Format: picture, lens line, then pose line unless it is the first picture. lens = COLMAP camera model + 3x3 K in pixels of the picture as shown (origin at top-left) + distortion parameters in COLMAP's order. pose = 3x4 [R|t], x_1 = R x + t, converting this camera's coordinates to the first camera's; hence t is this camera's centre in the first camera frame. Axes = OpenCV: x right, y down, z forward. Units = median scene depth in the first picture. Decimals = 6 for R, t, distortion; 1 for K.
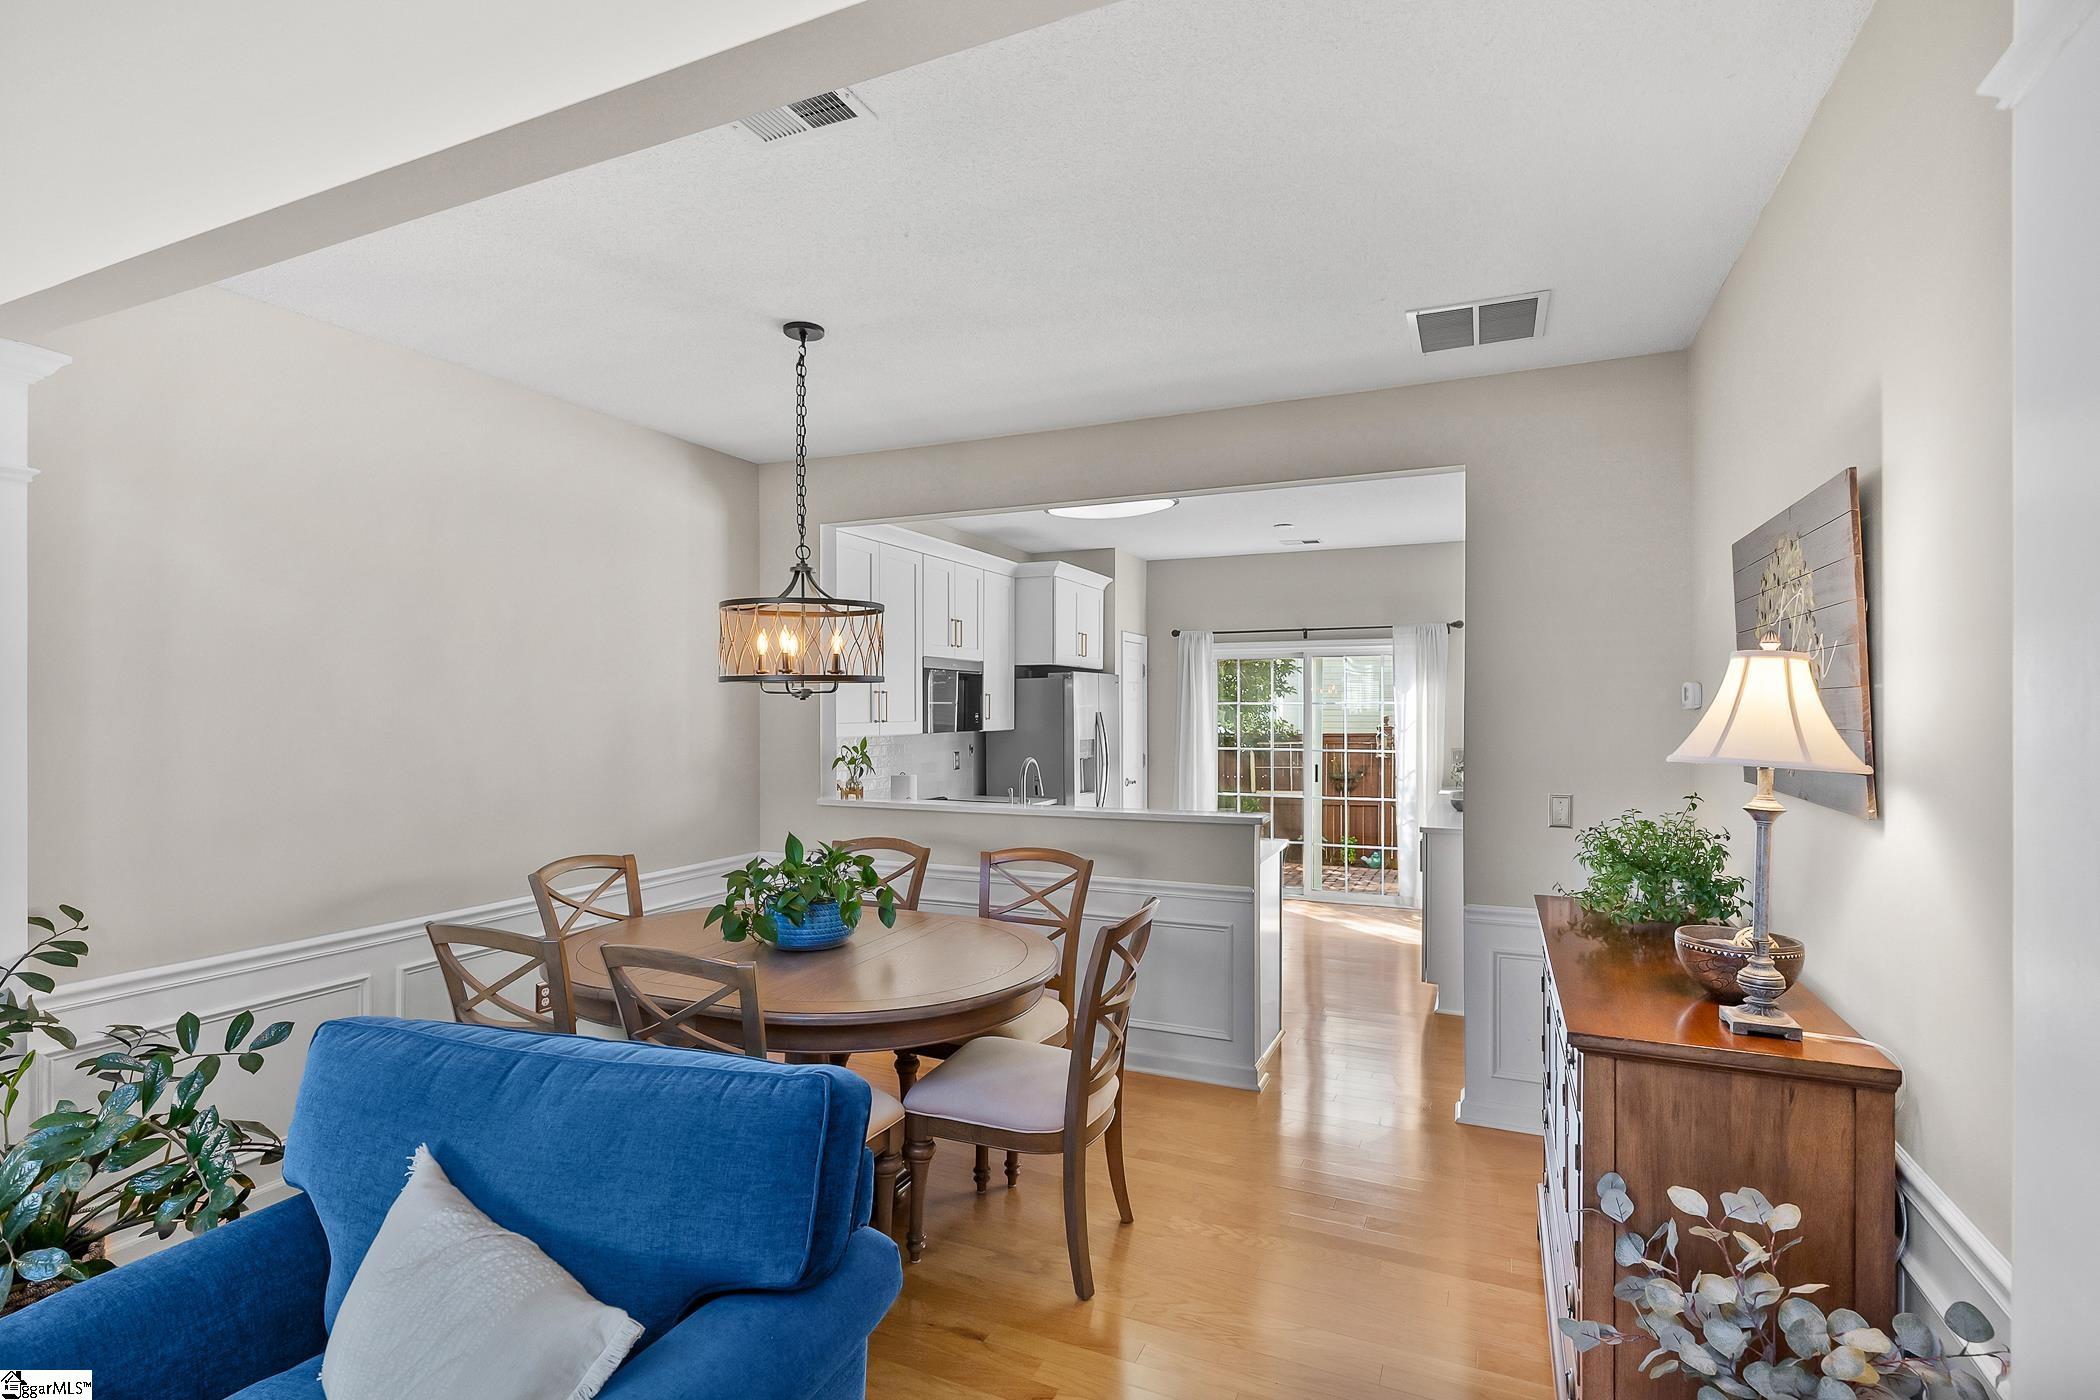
lens RADIAL K [[995.1, 0, 1046.1], [0, 995.1, 706.9], [0, 0, 1]] dist [-0.001822, -0.000210]
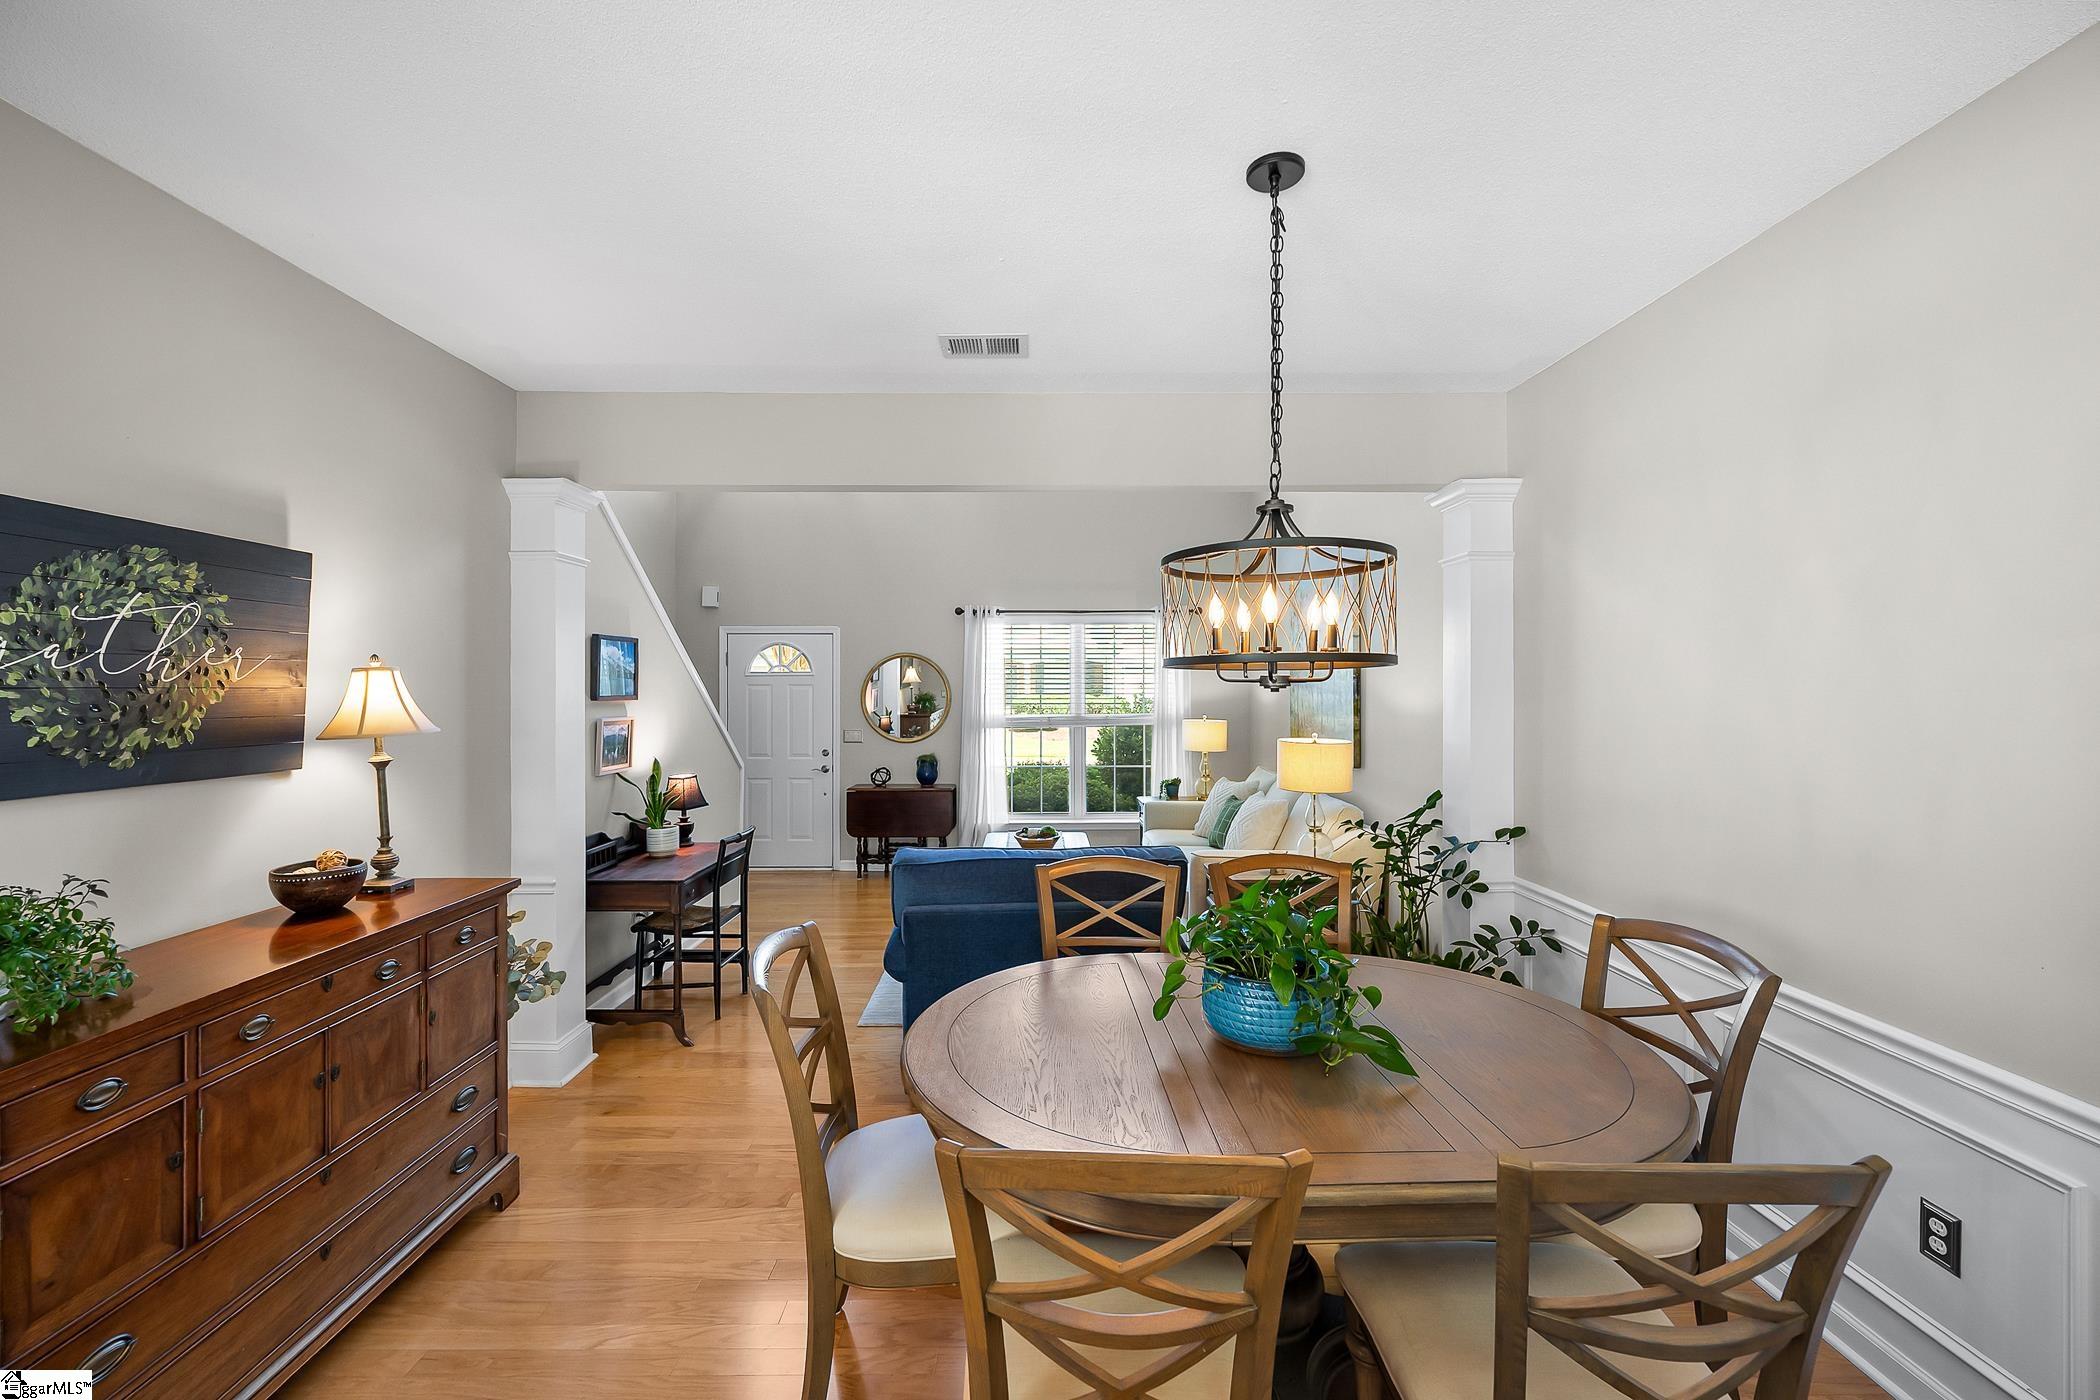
lens RADIAL K [[831.8, 0, 1042.0], [0, 831.8, 702.8], [0, 0, 1]] dist [-0.000171, -0.000161]
pose [[-0.909047, 0.009243, -0.416591, 0.117403], [0.001363, 0.999815, 0.019210, -0.008561], [0.416691, 0.016895, -0.908891, 1.096656]]
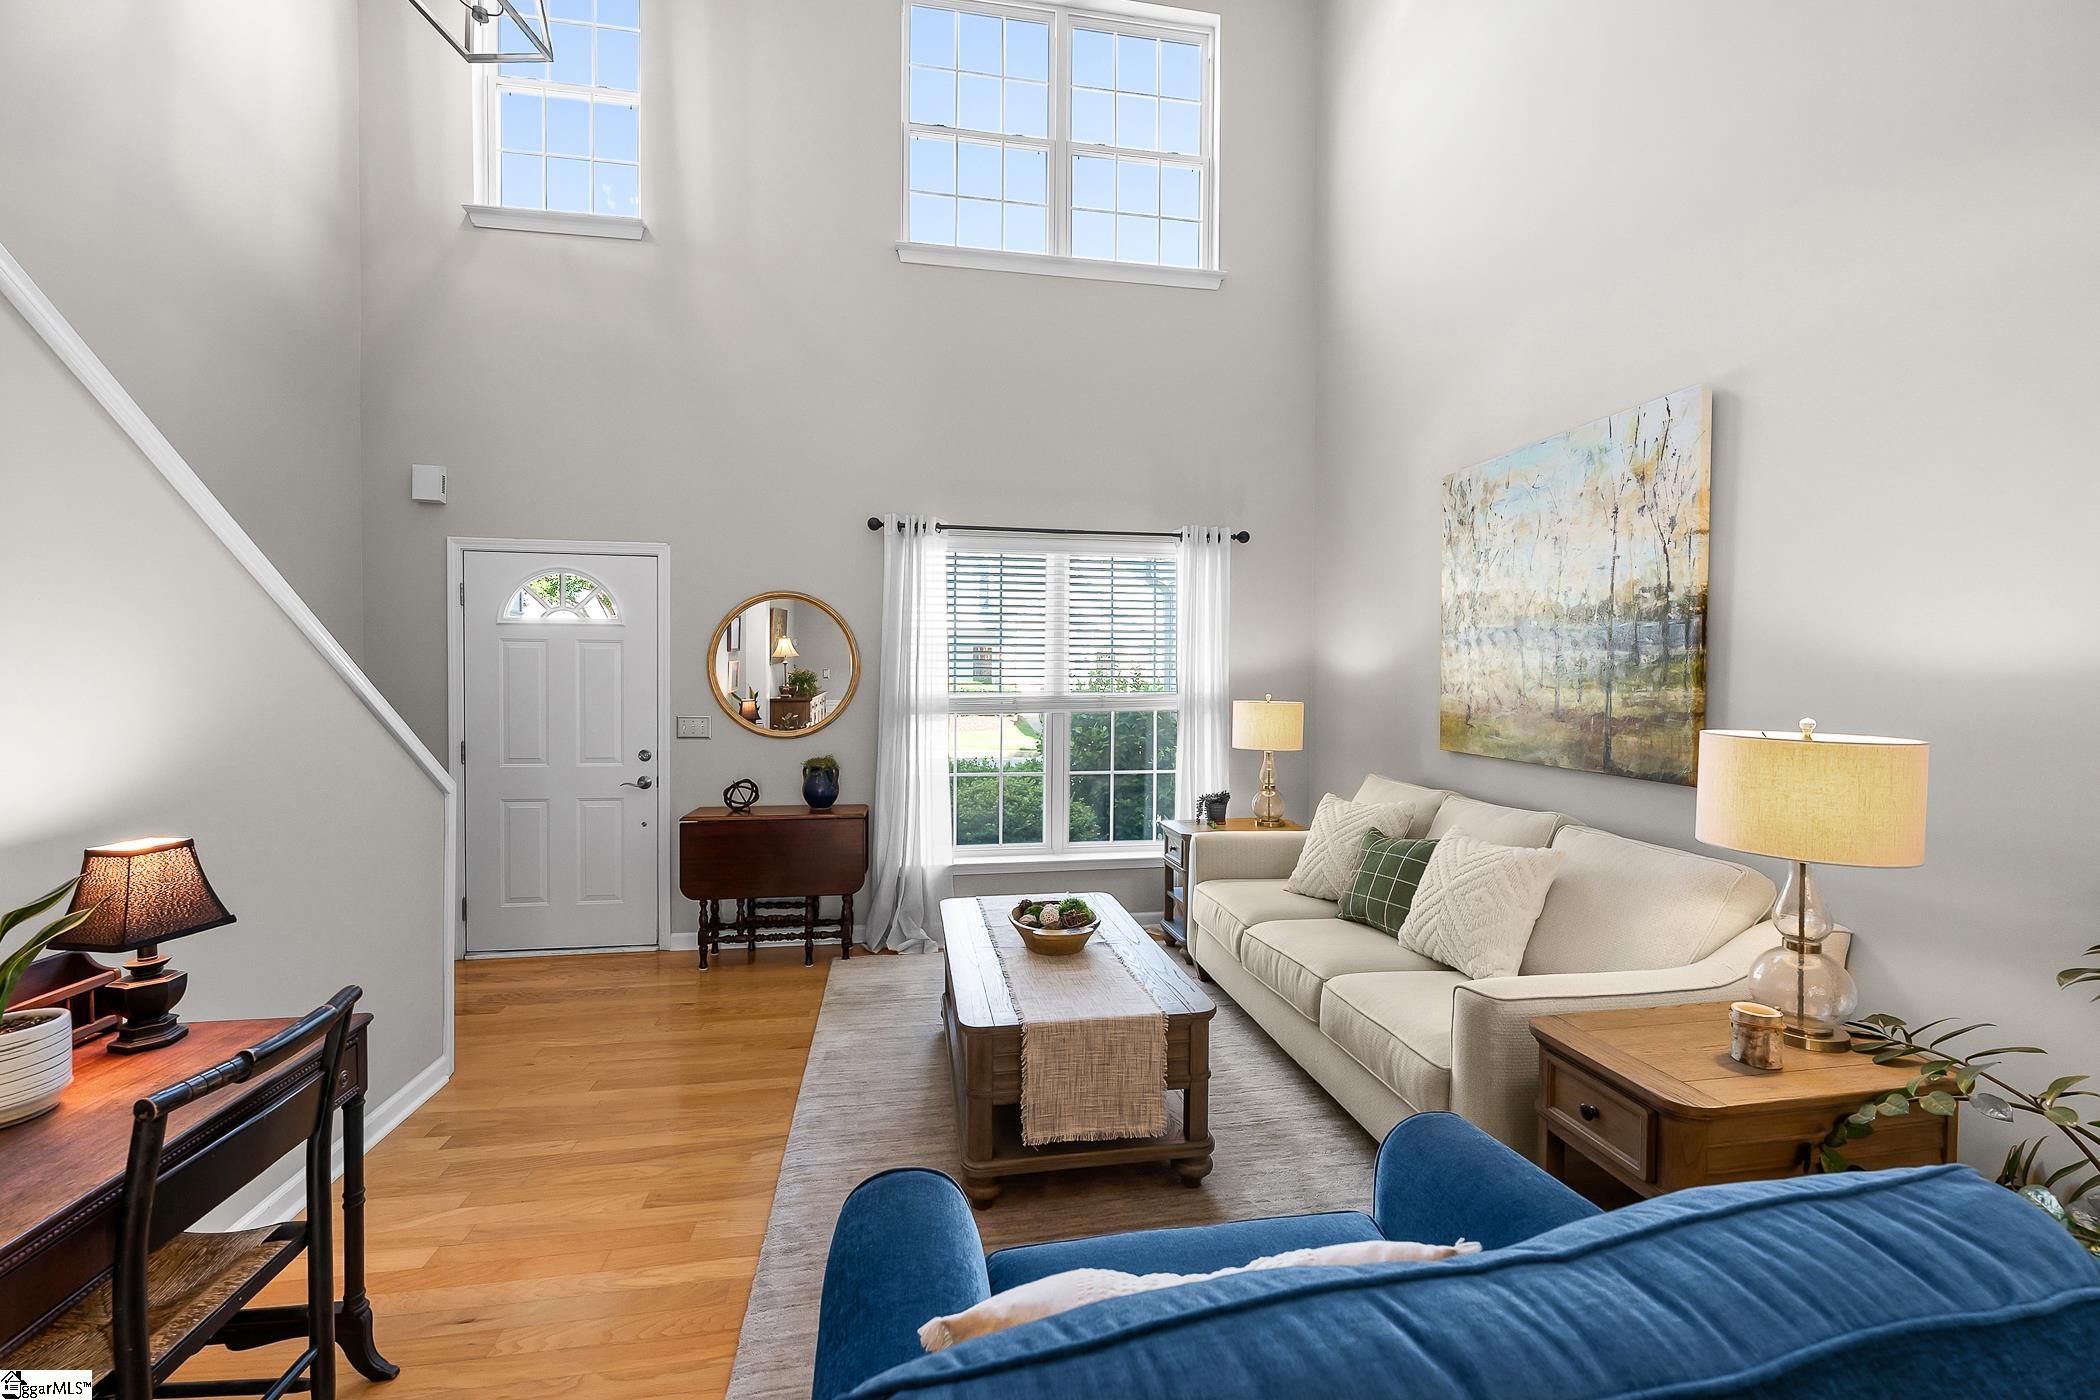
lens RADIAL K [[825.5, 0, 1044.4], [0, 825.5, 698.1], [0, 0, 1]] dist [0.000703, -0.000212]
pose [[-0.832509, 0.009694, -0.553926, -0.033977], [-0.005142, 0.999669, 0.025223, 0.026973], [0.553987, 0.023847, -0.832184, 0.484951]]
